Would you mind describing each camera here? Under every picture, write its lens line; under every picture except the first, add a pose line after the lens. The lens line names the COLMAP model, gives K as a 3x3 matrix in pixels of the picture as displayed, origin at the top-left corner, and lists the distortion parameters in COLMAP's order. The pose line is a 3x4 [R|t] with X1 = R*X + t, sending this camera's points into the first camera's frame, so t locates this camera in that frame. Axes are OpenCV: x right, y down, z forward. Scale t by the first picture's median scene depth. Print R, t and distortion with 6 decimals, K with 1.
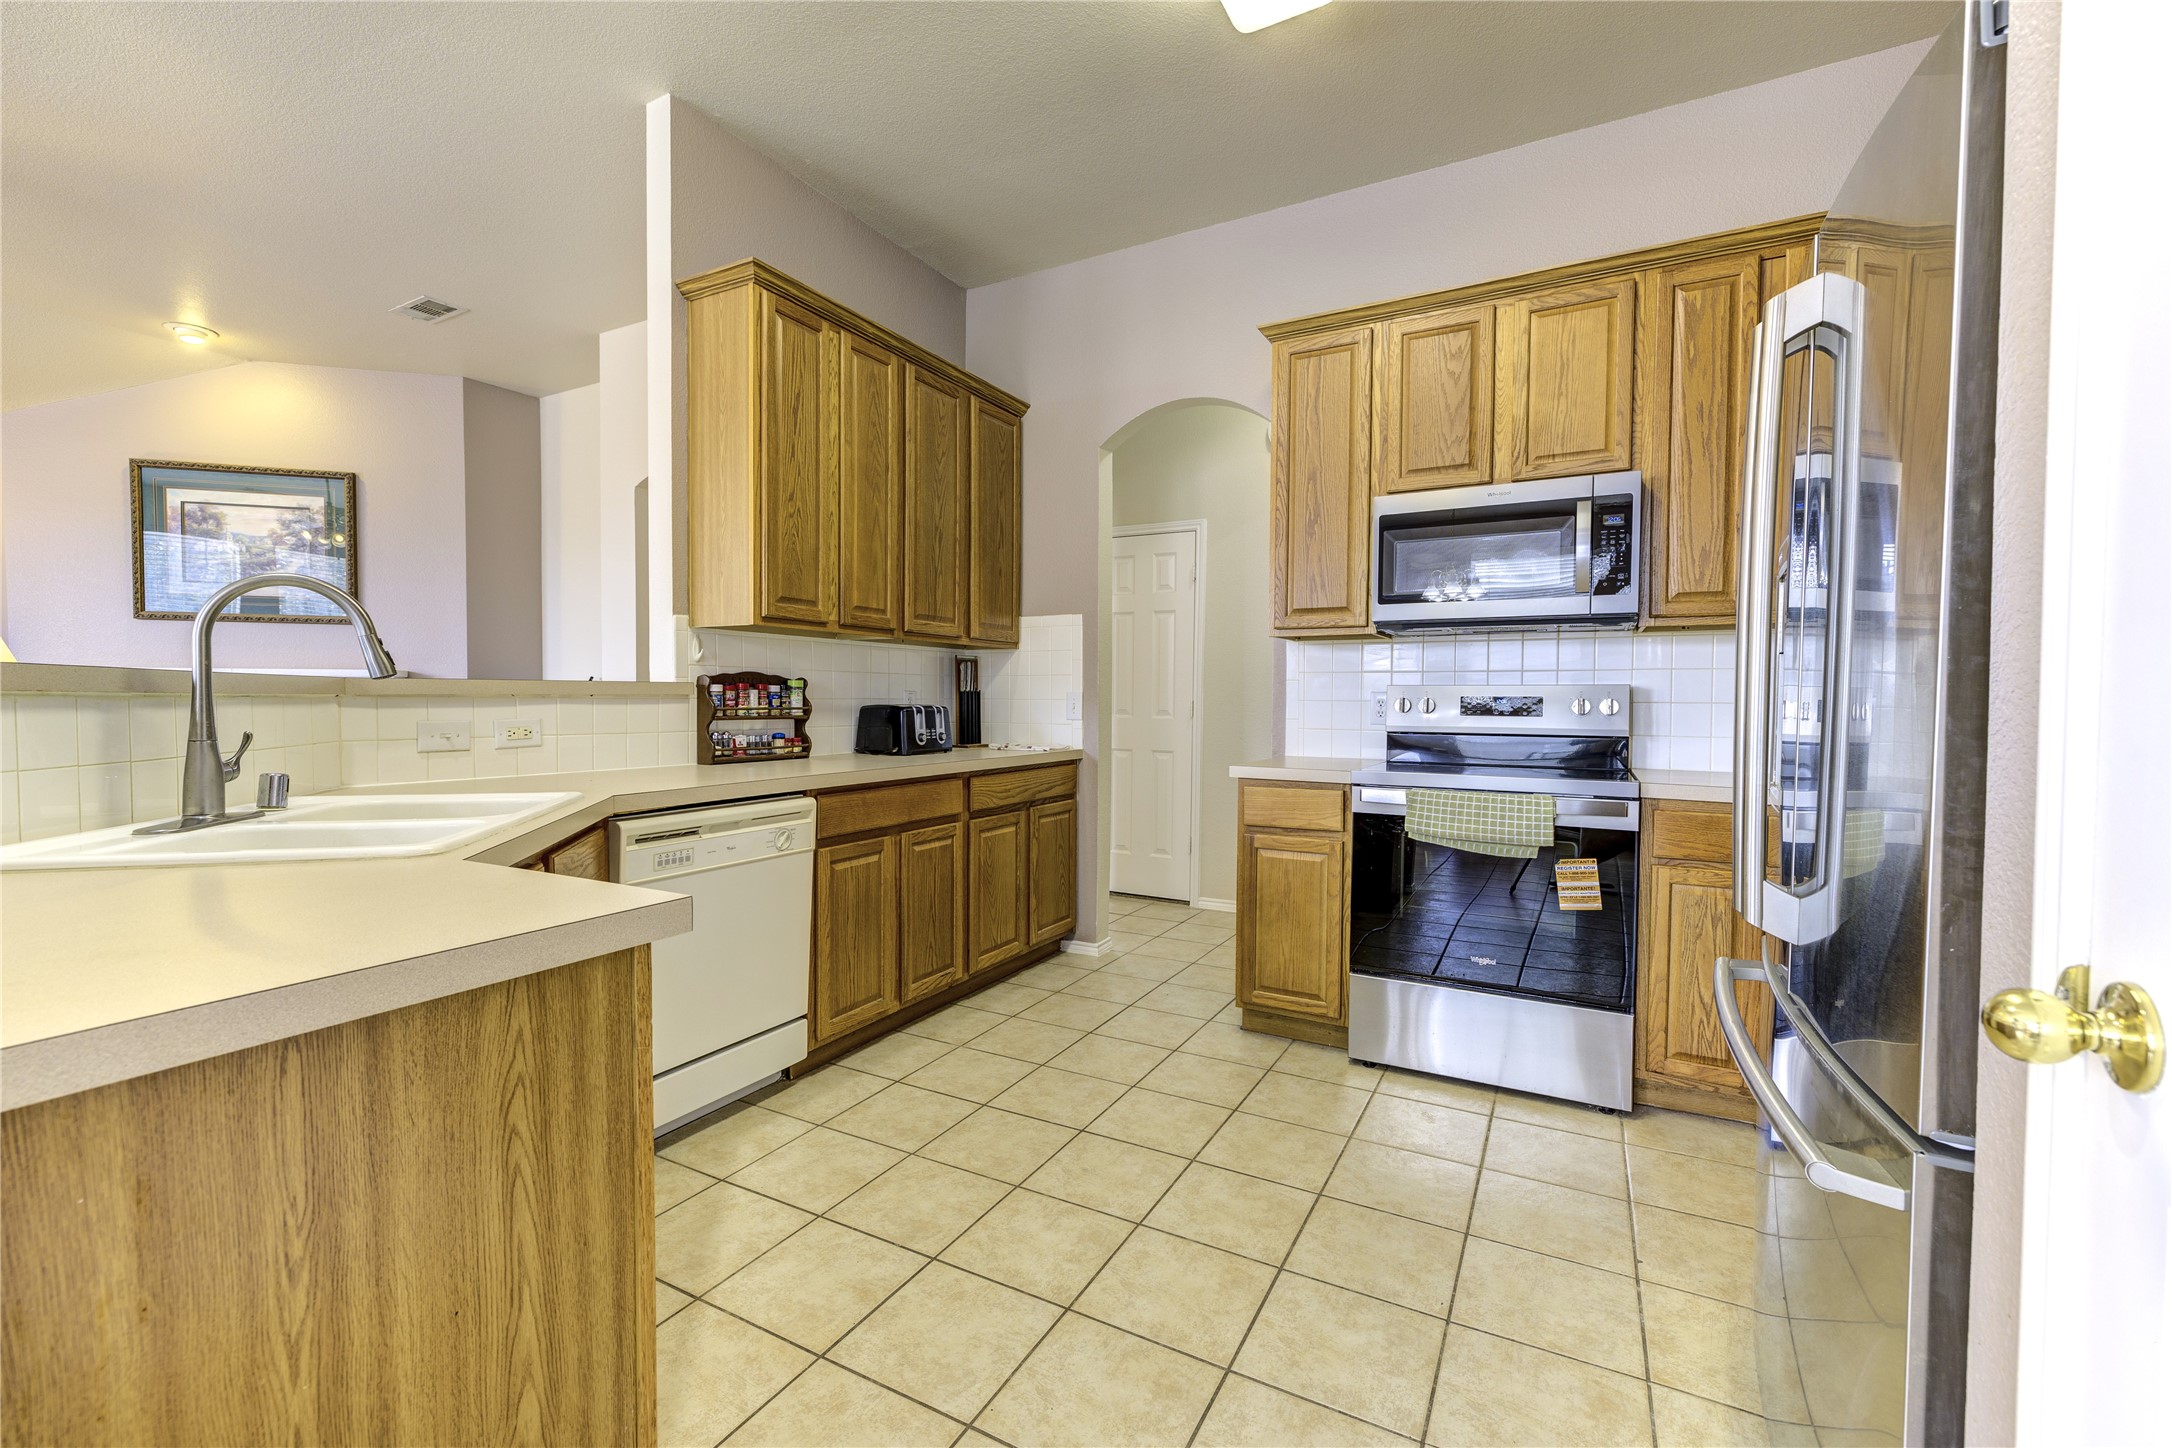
lens RADIAL K [[910.3, 0, 1083.5], [0, 910.3, 720.3], [0, 0, 1]] dist [0.003107, -0.000067]
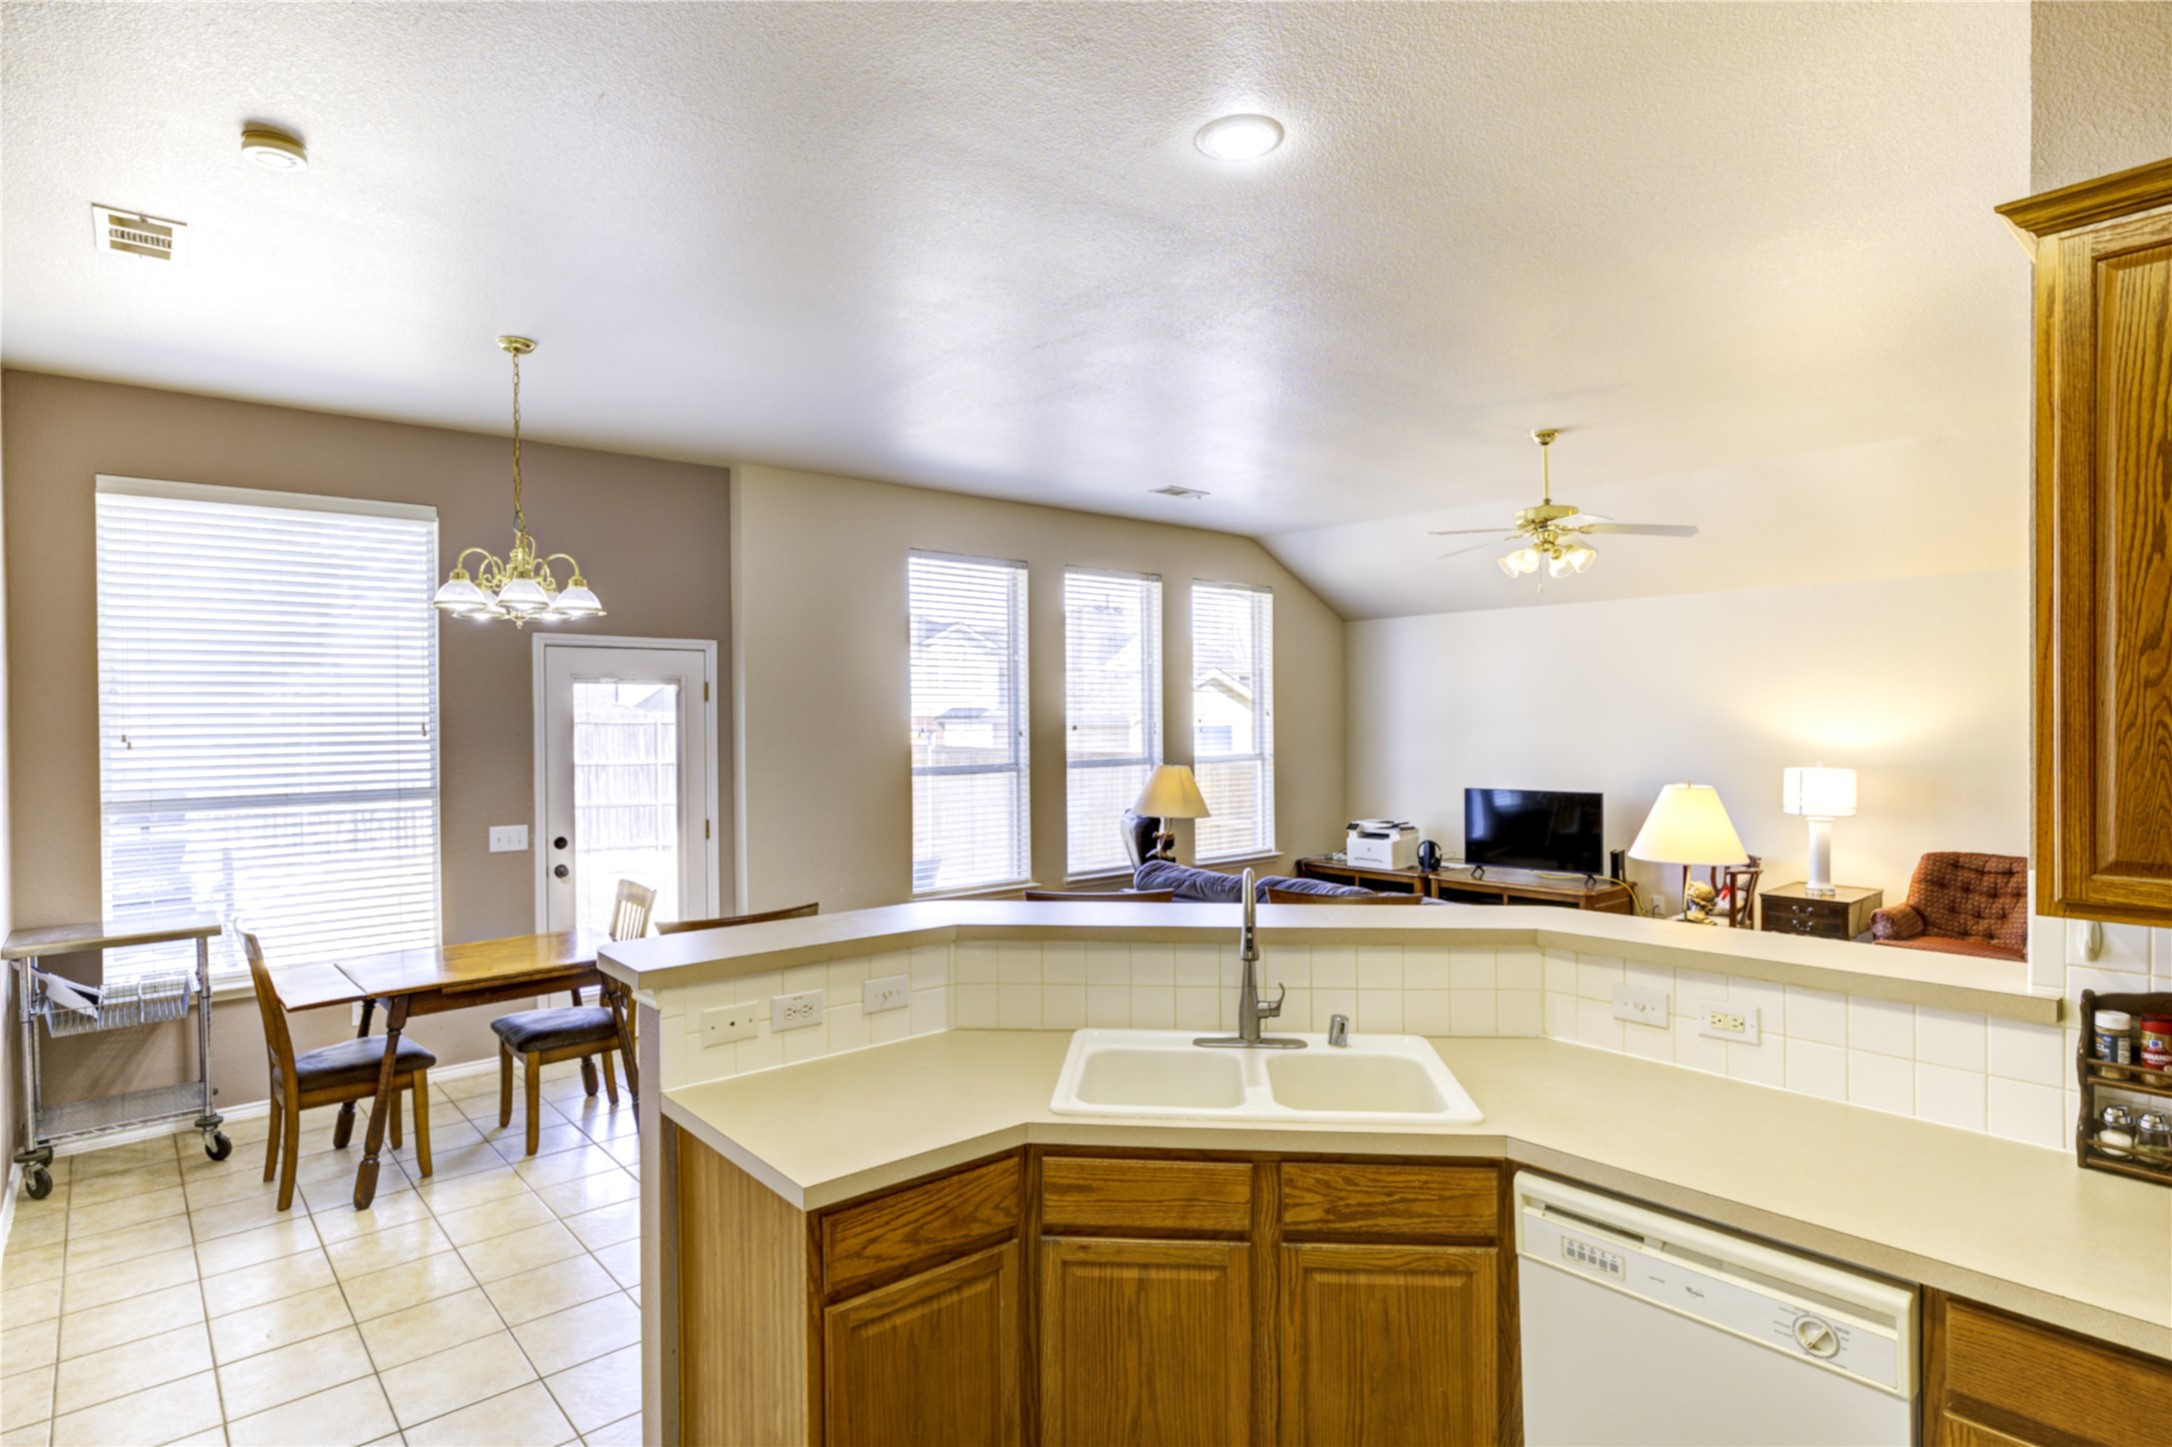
lens RADIAL K [[1129.6, 0, 1082.0], [0, 1129.6, 723.3], [0, 0, 1]] dist [-0.012501, -0.000761]
pose [[-0.357385, 0.003512, -0.933950, 0.382075], [-0.015290, 0.999837, 0.009611, -0.199950], [0.933832, 0.017715, -0.357273, 0.698848]]
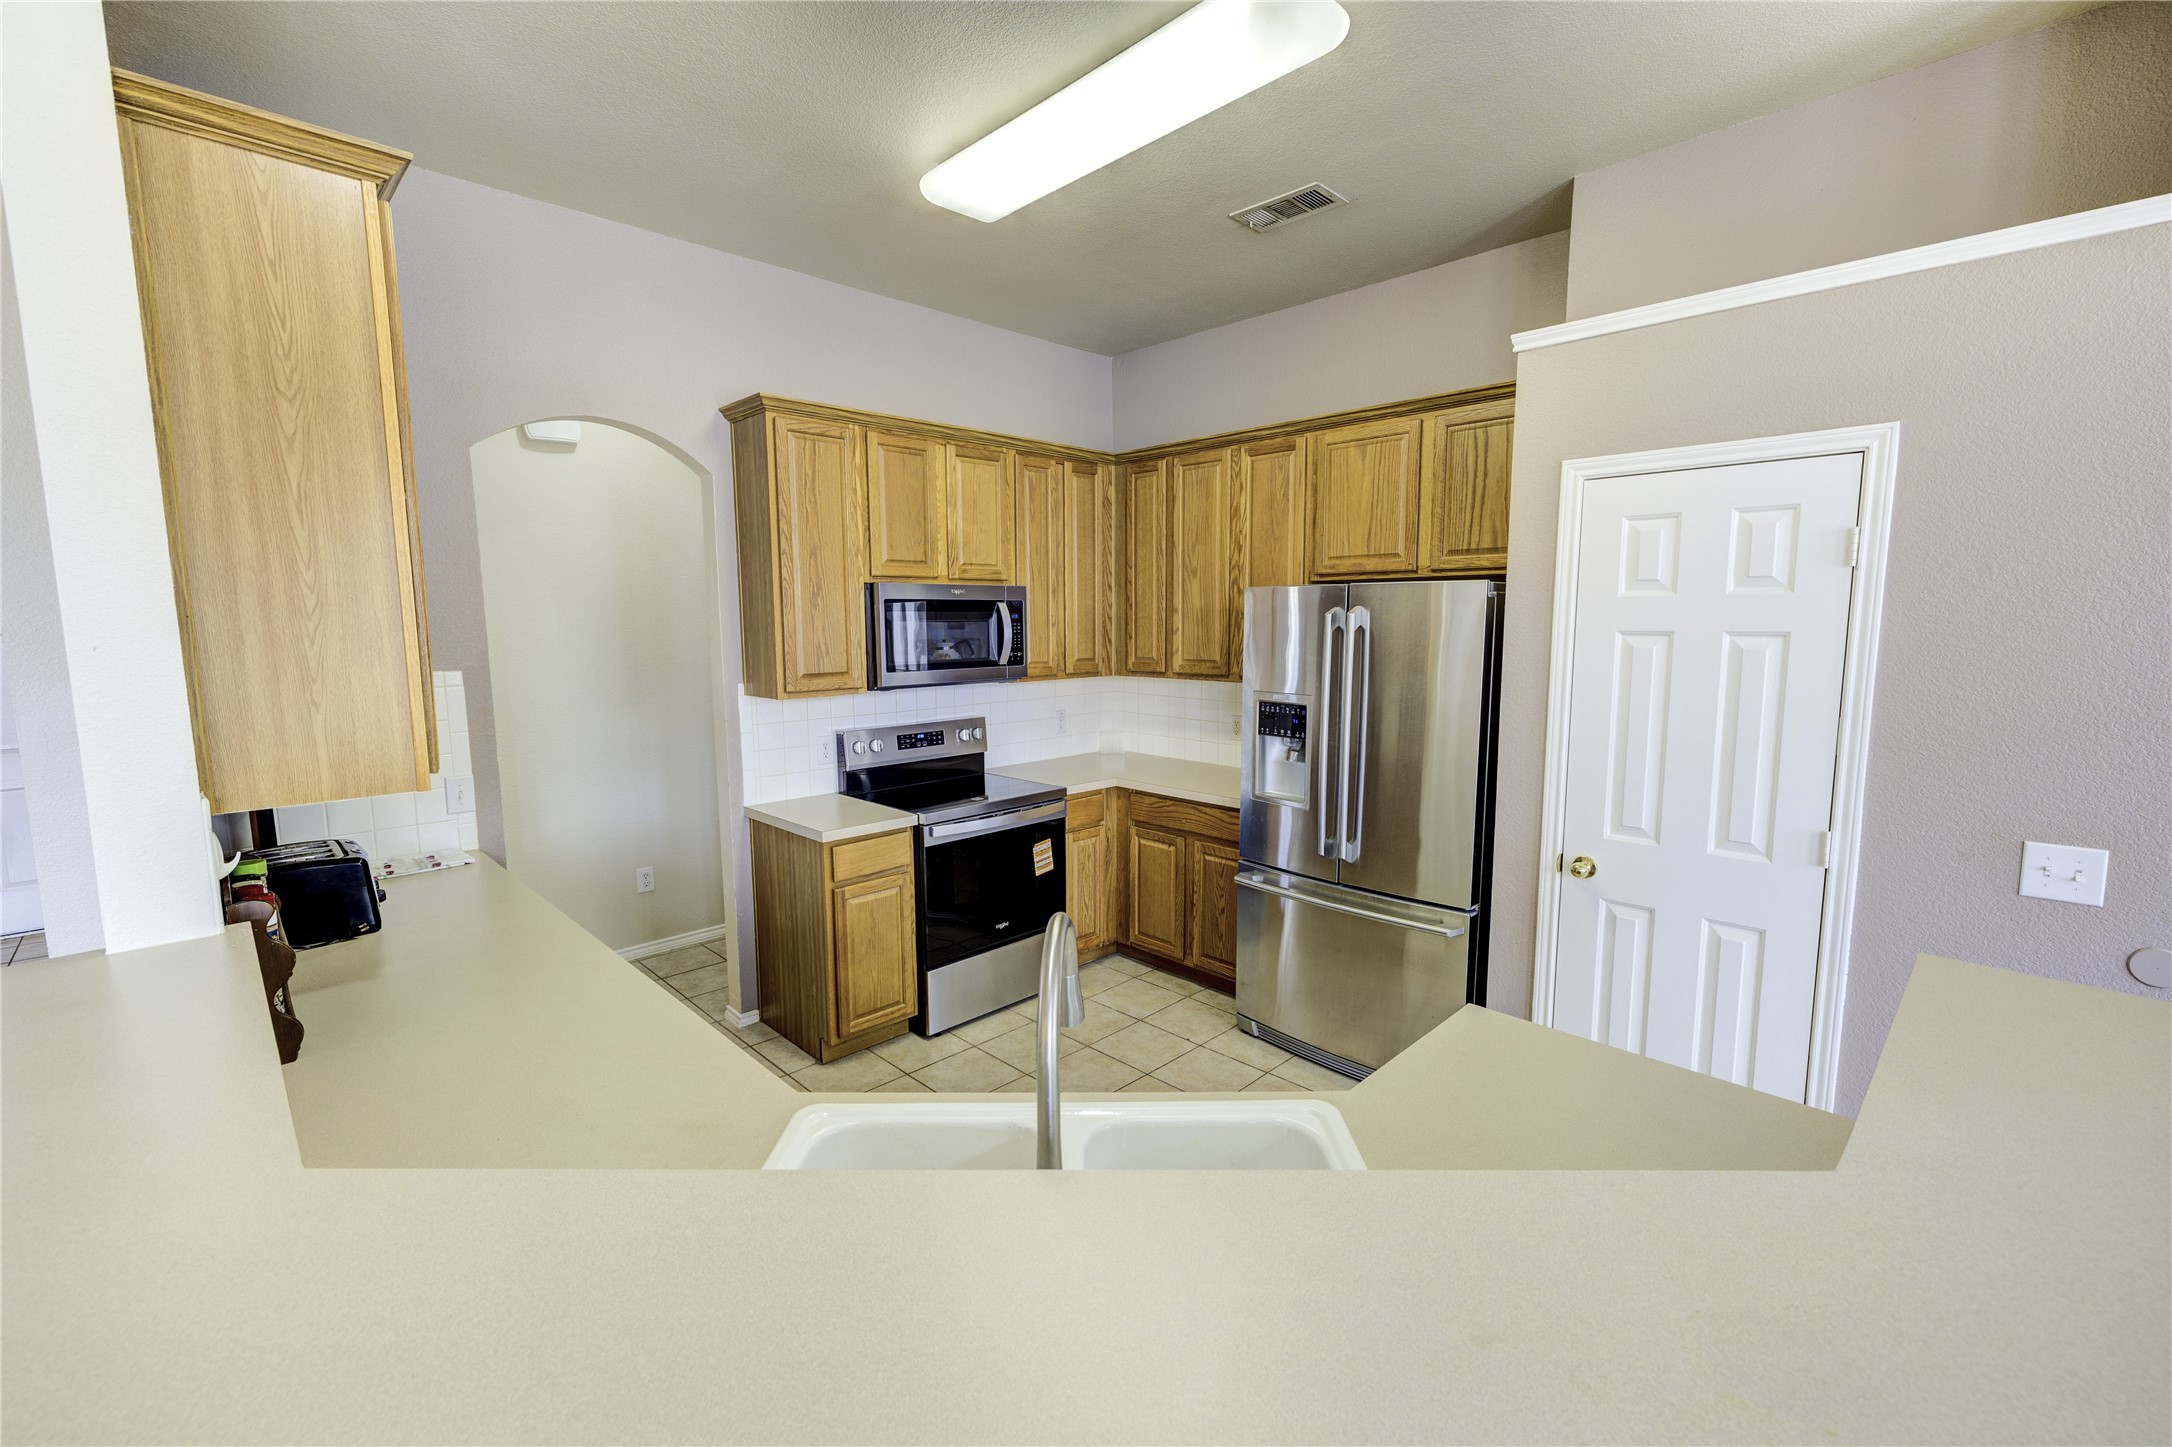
lens RADIAL K [[910.3, 0, 1080.2], [0, 910.3, 727.5], [0, 0, 1]] dist [0.003107, -0.000067]
pose [[0.286779, -0.126373, 0.949625, -0.770746], [0.029296, 0.991954, 0.123159, -0.199629], [-0.957549, -0.007499, 0.288174, 0.414645]]
